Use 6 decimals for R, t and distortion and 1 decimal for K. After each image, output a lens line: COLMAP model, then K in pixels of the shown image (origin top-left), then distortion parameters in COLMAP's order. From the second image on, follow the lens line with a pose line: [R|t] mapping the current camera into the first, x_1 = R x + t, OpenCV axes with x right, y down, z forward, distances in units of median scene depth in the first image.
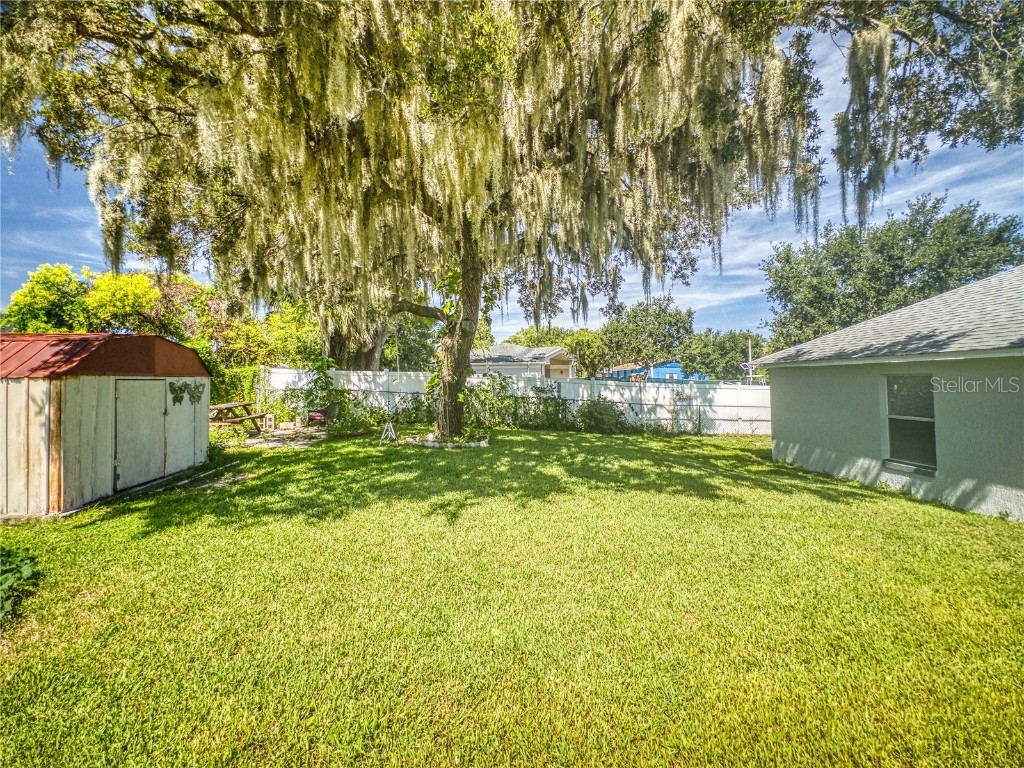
lens RADIAL K [[419.6, 0, 513.4], [0, 419.6, 370.1], [0, 0, 1]] dist [0.003078, -0.001623]
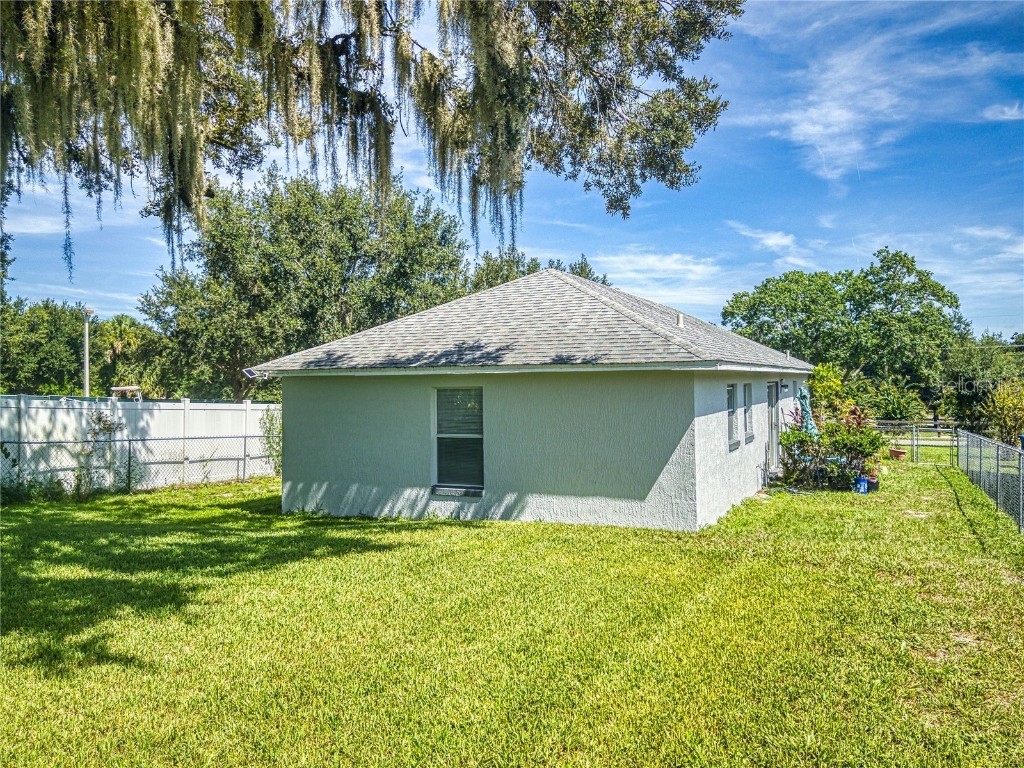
lens RADIAL K [[806.9, 0, 510.1], [0, 806.9, 385.8], [0, 0, 1]] dist [0.032410, -0.005342]
pose [[0.480421, 0.009184, 0.876990, -0.360938], [-0.019002, 0.999819, -0.000061, 0.002948], [-0.876832, -0.016635, 0.480509, 0.050238]]
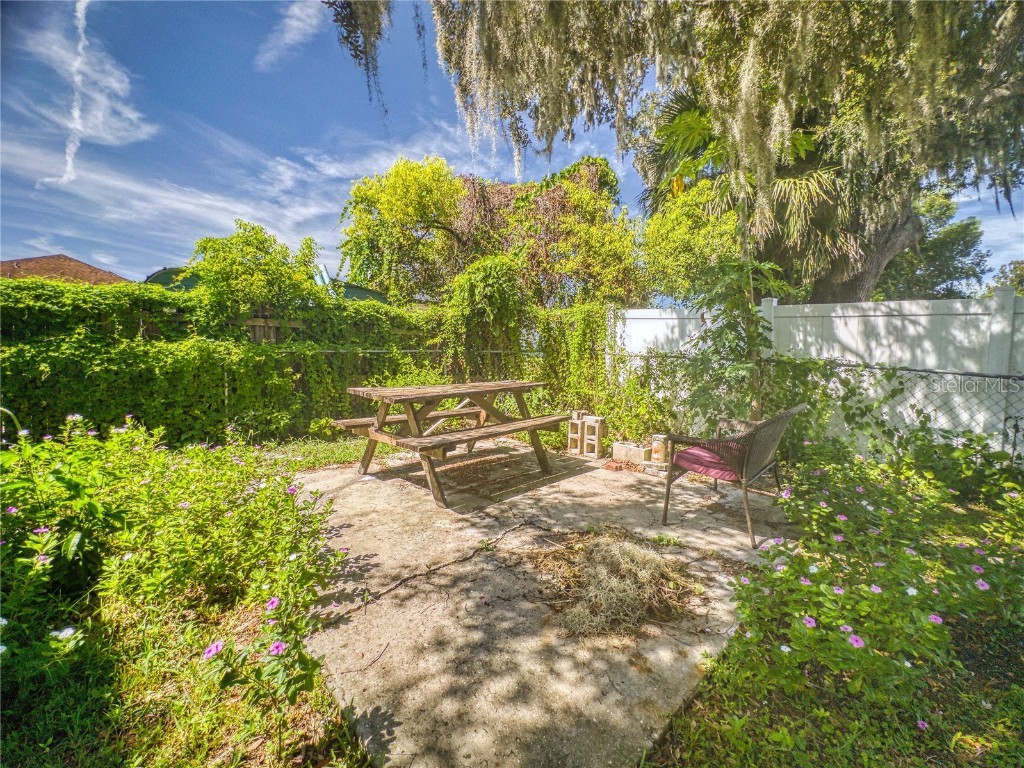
lens RADIAL K [[419.6, 0, 510.2], [0, 419.6, 366.3], [0, 0, 1]] dist [0.003078, -0.001623]
pose [[0.588339, 0.049465, -0.807100, -0.364184], [-0.011413, 0.998536, 0.052878, 0.046130], [0.808534, -0.021898, 0.588042, 0.821701]]
